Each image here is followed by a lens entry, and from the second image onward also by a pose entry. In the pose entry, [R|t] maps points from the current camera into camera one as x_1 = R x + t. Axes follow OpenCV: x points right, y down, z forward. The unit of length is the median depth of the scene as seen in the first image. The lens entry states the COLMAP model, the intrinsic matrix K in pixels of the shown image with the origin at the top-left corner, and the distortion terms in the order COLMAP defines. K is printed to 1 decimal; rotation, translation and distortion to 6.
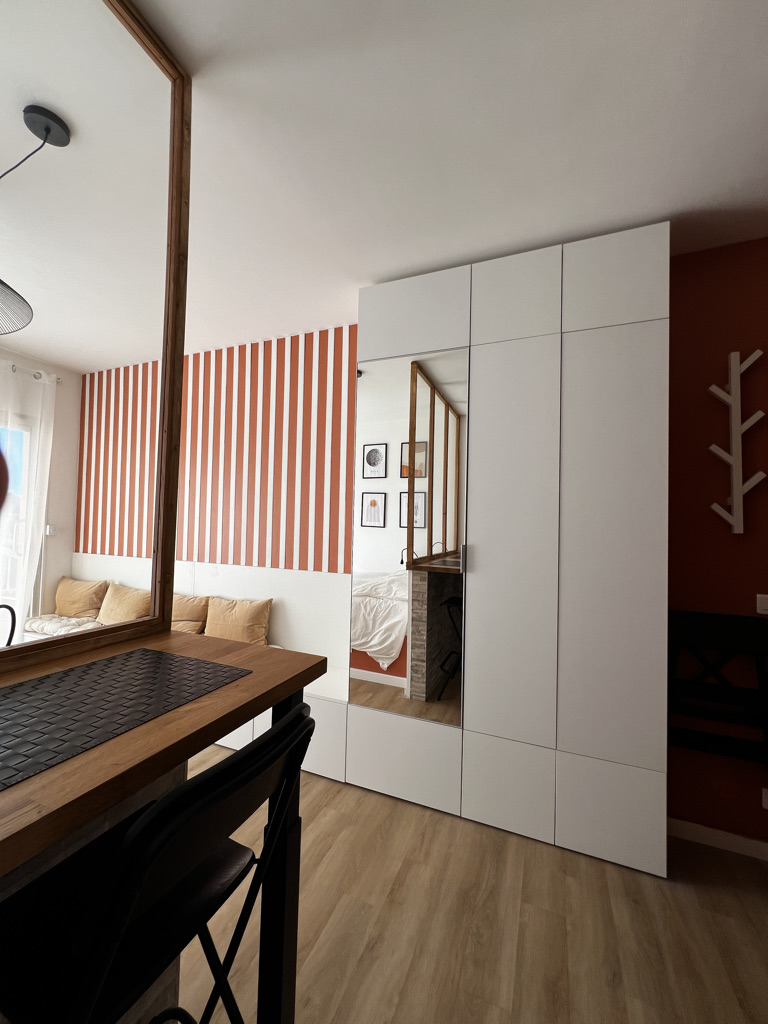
lens RADIAL K [[408.7, 0, 384.0], [0, 408.7, 512.0], [0, 0, 1]] dist [-0.002781, -0.000206]
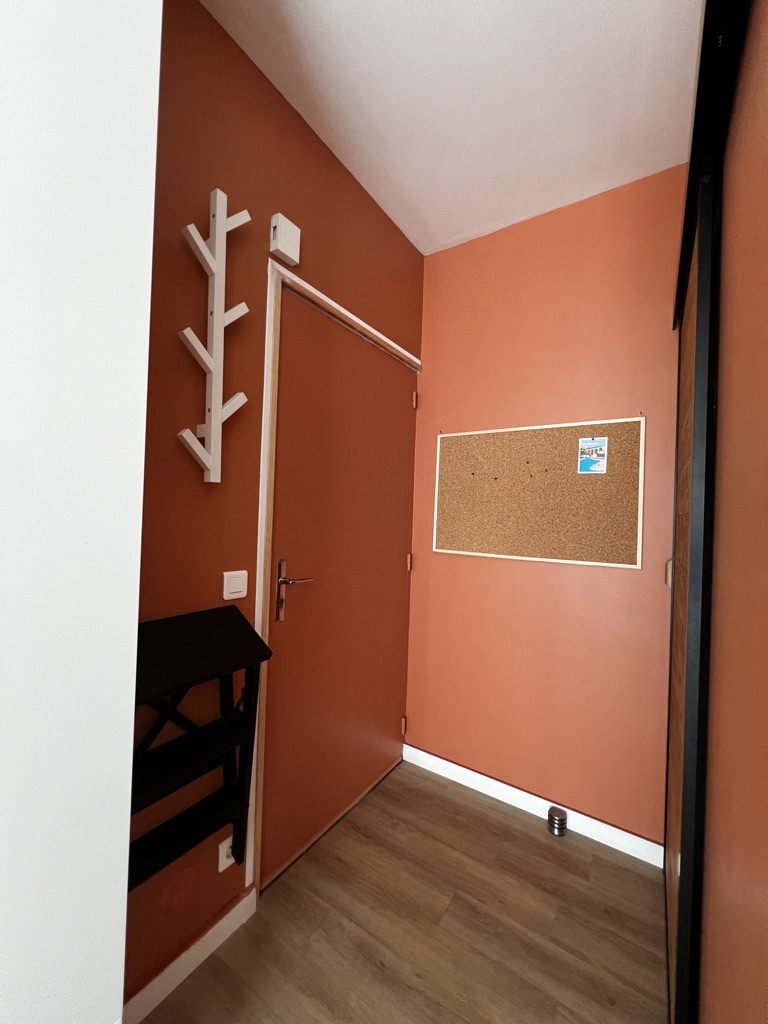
lens RADIAL K [[408.7, 0, 384.0], [0, 408.7, 512.0], [0, 0, 1]] dist [-0.002781, -0.000206]
pose [[0.430961, 0.010986, 0.902304, 0.419694], [-0.047698, 0.998805, 0.010621, 0.072793], [-0.901109, -0.047615, 0.430970, 0.494204]]
